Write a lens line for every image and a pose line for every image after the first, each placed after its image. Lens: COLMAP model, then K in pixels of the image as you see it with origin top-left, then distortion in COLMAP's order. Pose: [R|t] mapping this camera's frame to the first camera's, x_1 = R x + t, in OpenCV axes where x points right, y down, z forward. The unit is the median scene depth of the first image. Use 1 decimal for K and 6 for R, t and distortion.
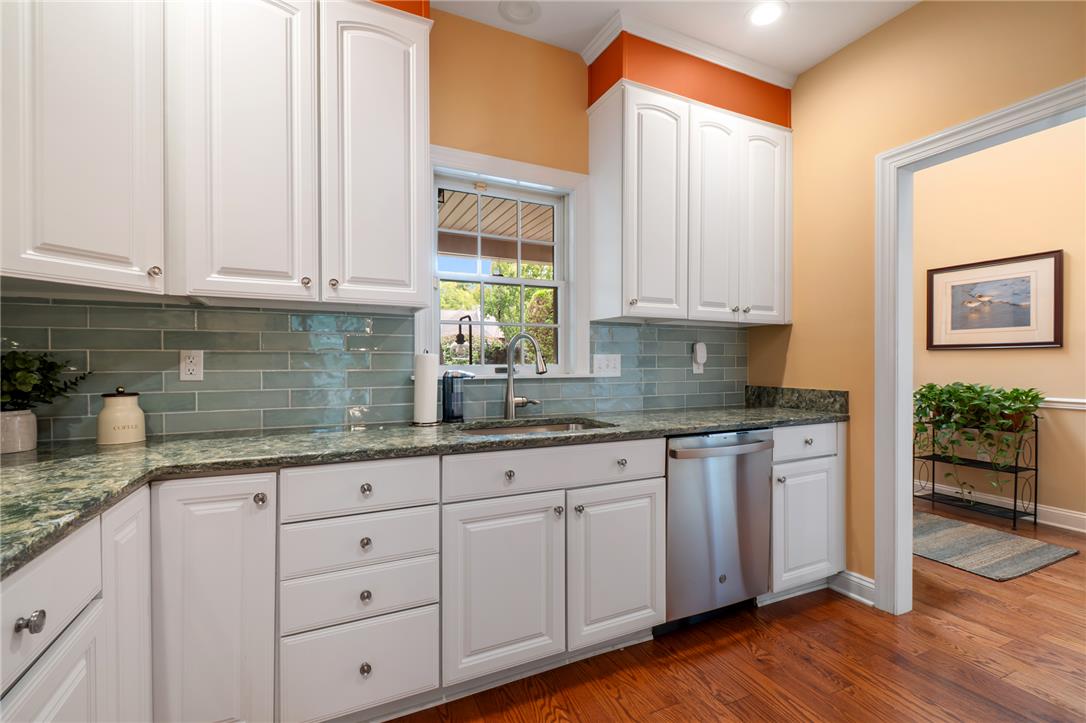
lens RADIAL K [[488.2, 0, 549.6], [0, 488.2, 364.4], [0, 0, 1]] dist [0.012136, -0.006683]
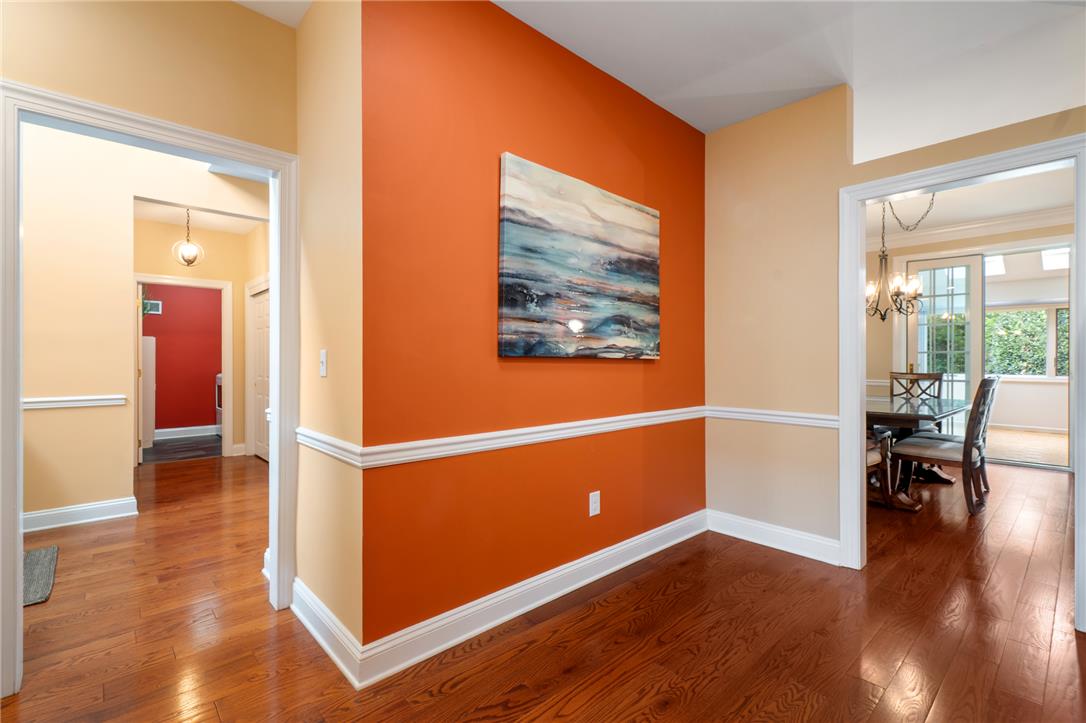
lens RADIAL K [[488.2, 0, 541.9], [0, 488.2, 363.7], [0, 0, 1]] dist [0.012136, -0.006683]
pose [[-0.288460, -0.005999, 0.957473, -0.292374], [0.007119, 0.999939, 0.008410, -0.001901], [-0.957466, 0.009242, -0.288400, 0.490815]]
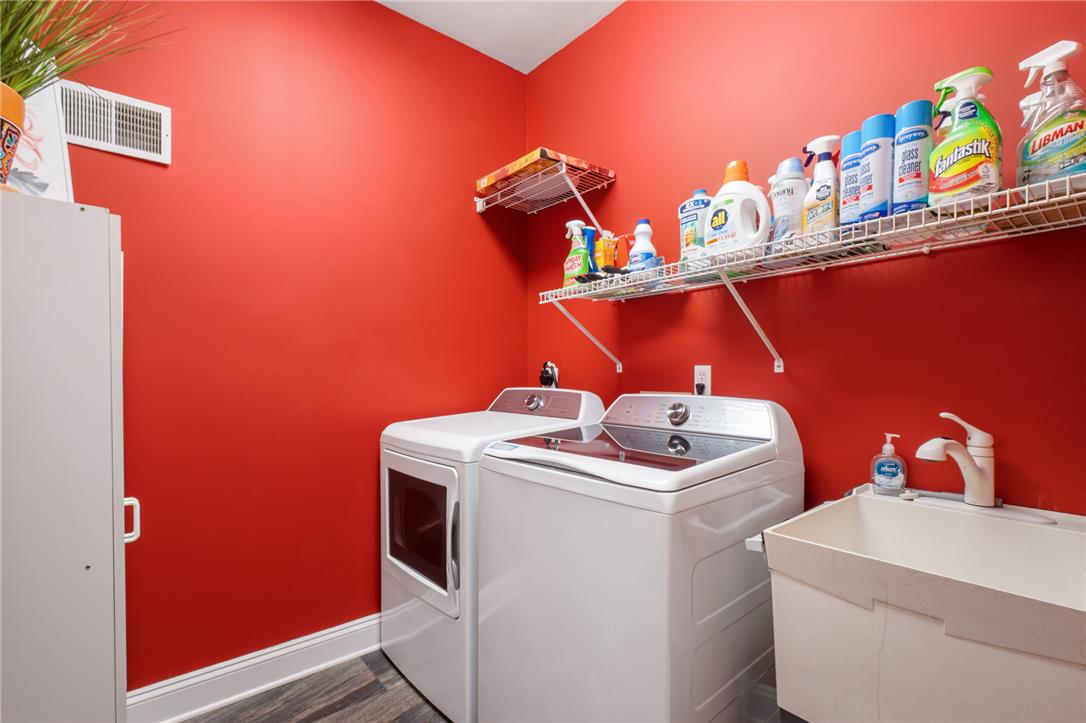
lens RADIAL K [[488.2, 0, 568.2], [0, 488.2, 375.7], [0, 0, 1]] dist [0.012136, -0.006683]
pose [[-0.292223, -0.011198, 0.956285, 3.704222], [0.009419, 0.999849, 0.014586, -0.022678], [-0.956304, 0.013270, -0.292073, 2.008931]]
